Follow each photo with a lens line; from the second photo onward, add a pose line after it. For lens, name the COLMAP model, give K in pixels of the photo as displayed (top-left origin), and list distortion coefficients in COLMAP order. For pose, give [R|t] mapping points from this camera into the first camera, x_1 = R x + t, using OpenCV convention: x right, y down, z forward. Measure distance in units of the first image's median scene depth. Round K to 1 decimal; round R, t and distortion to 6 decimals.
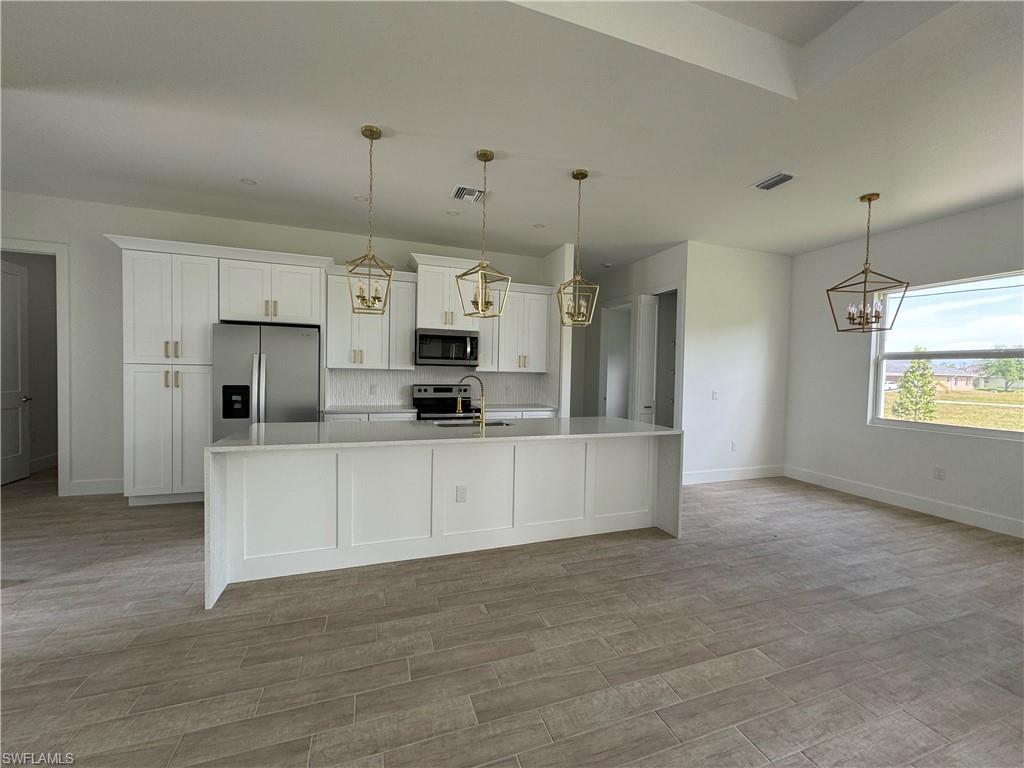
lens RADIAL K [[408.0, 0, 512.9], [0, 408.0, 382.7], [0, 0, 1]] dist [-0.001936, 0.000593]
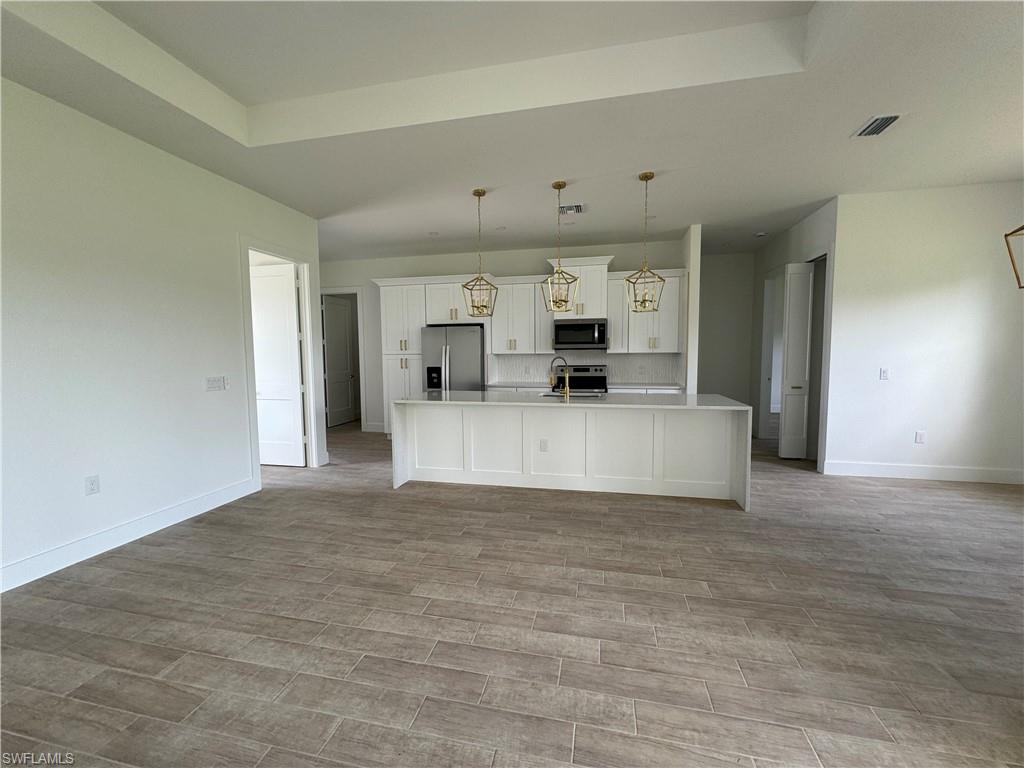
lens RADIAL K [[408.0, 0, 513.3], [0, 408.0, 383.1], [0, 0, 1]] dist [-0.001936, 0.000593]
pose [[0.848506, 0.011455, -0.529062, 0.382811], [0.010890, 0.999176, 0.039099, 0.010458], [0.529074, -0.038938, 0.847682, -0.144237]]
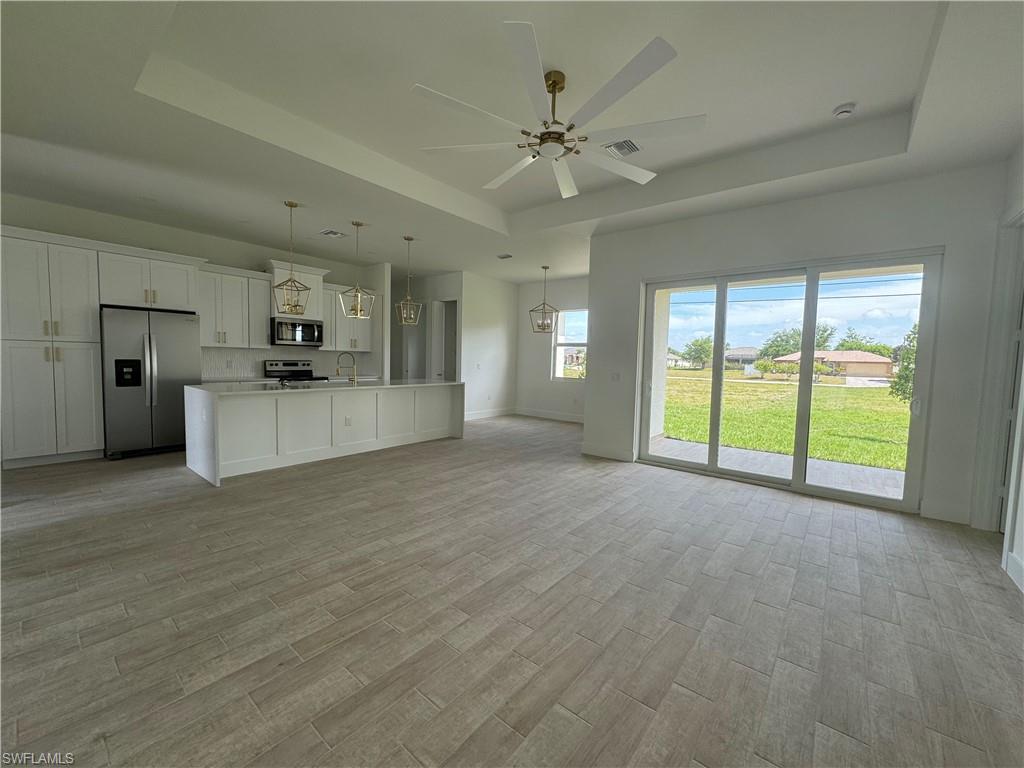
lens RADIAL K [[408.0, 0, 513.9], [0, 408.0, 381.5], [0, 0, 1]] dist [-0.001936, 0.000593]
pose [[0.852508, -0.029495, 0.521881, -0.326810], [0.006651, 0.998938, 0.045591, 0.023822], [-0.522672, -0.035396, 0.851799, -0.639240]]
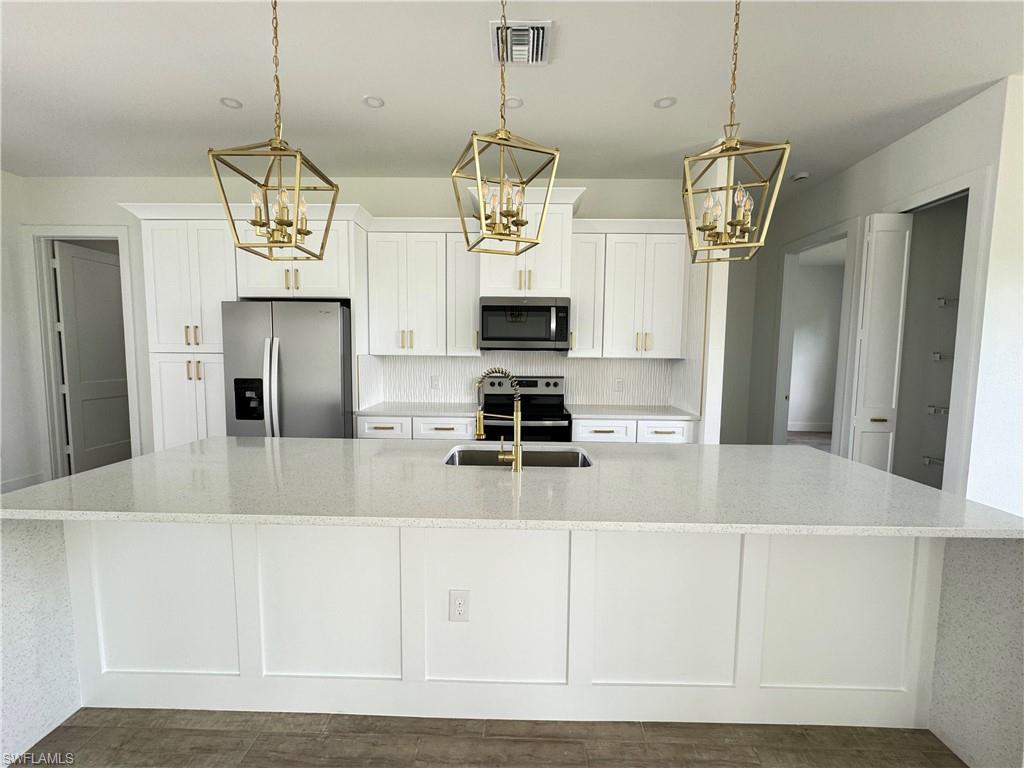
lens RADIAL K [[408.0, 0, 513.6], [0, 408.0, 383.6], [0, 0, 1]] dist [-0.001936, 0.000593]
pose [[0.935302, 0.017487, -0.353417, 0.085793], [-0.001138, 0.998922, 0.046414, -0.021006], [0.353848, -0.043009, 0.934314, 0.432910]]
